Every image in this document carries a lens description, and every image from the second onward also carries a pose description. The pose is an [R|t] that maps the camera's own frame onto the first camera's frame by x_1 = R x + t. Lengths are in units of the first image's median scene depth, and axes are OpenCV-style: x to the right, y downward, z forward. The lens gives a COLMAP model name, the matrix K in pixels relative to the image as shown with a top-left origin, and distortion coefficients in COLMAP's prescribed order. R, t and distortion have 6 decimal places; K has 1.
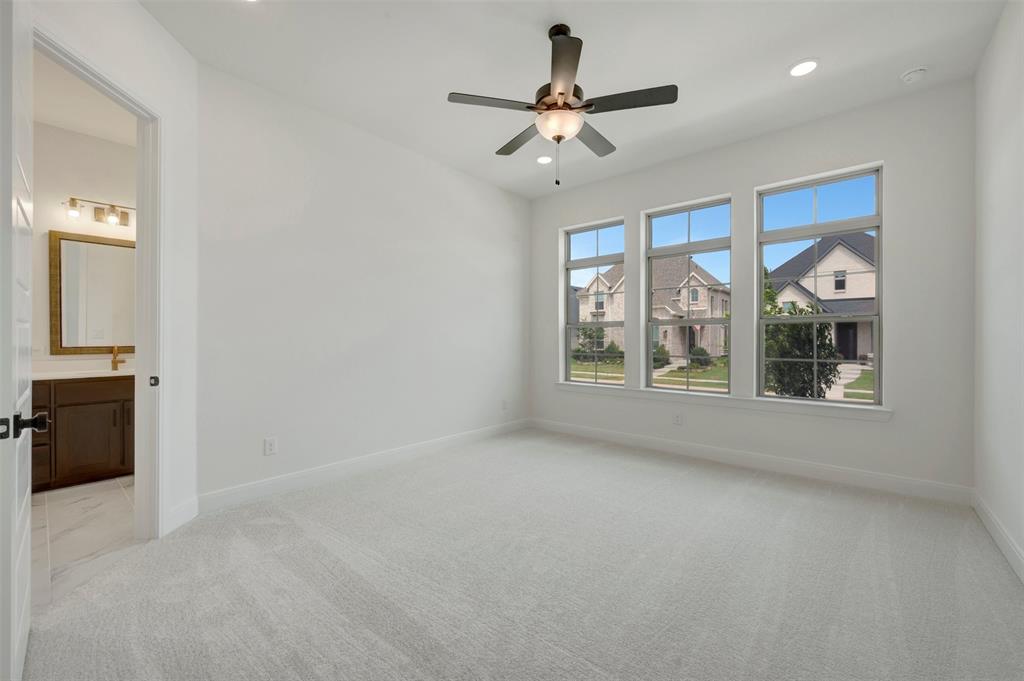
lens RADIAL K [[408.0, 0, 513.9], [0, 408.0, 339.3], [0, 0, 1]] dist [-0.000362, -0.000170]
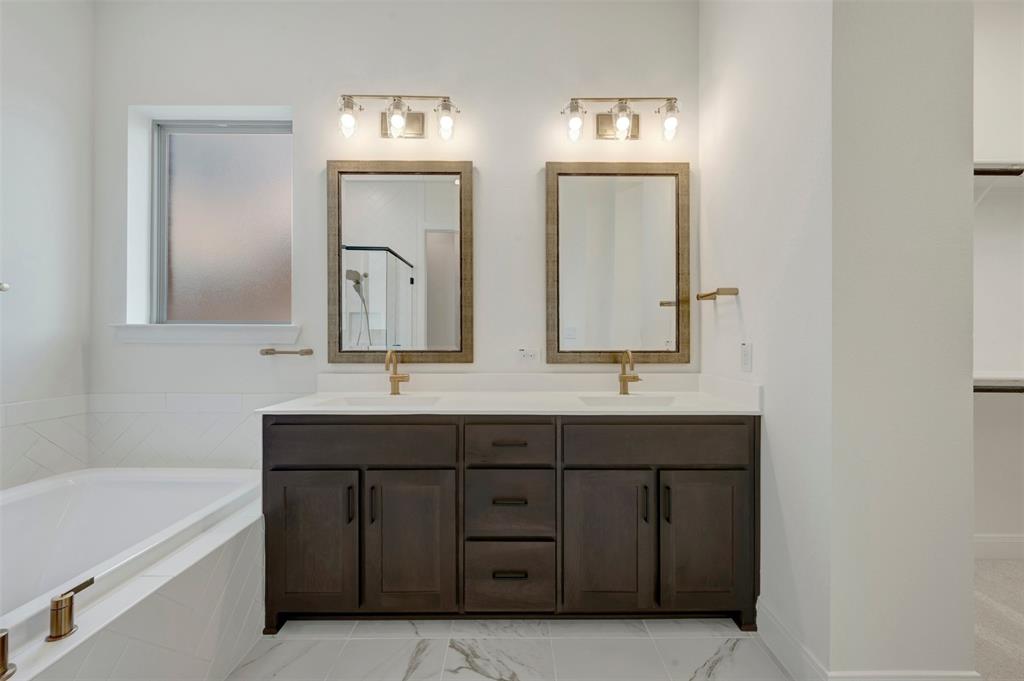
lens RADIAL K [[408.0, 0, 513.9], [0, 408.0, 339.3], [0, 0, 1]] dist [-0.000362, -0.000170]
pose [[0.658478, 0.000072, -0.752600, -0.102063], [-0.003513, 0.999989, -0.002978, 0.000515], [0.752592, 0.004605, 0.658471, 0.080417]]
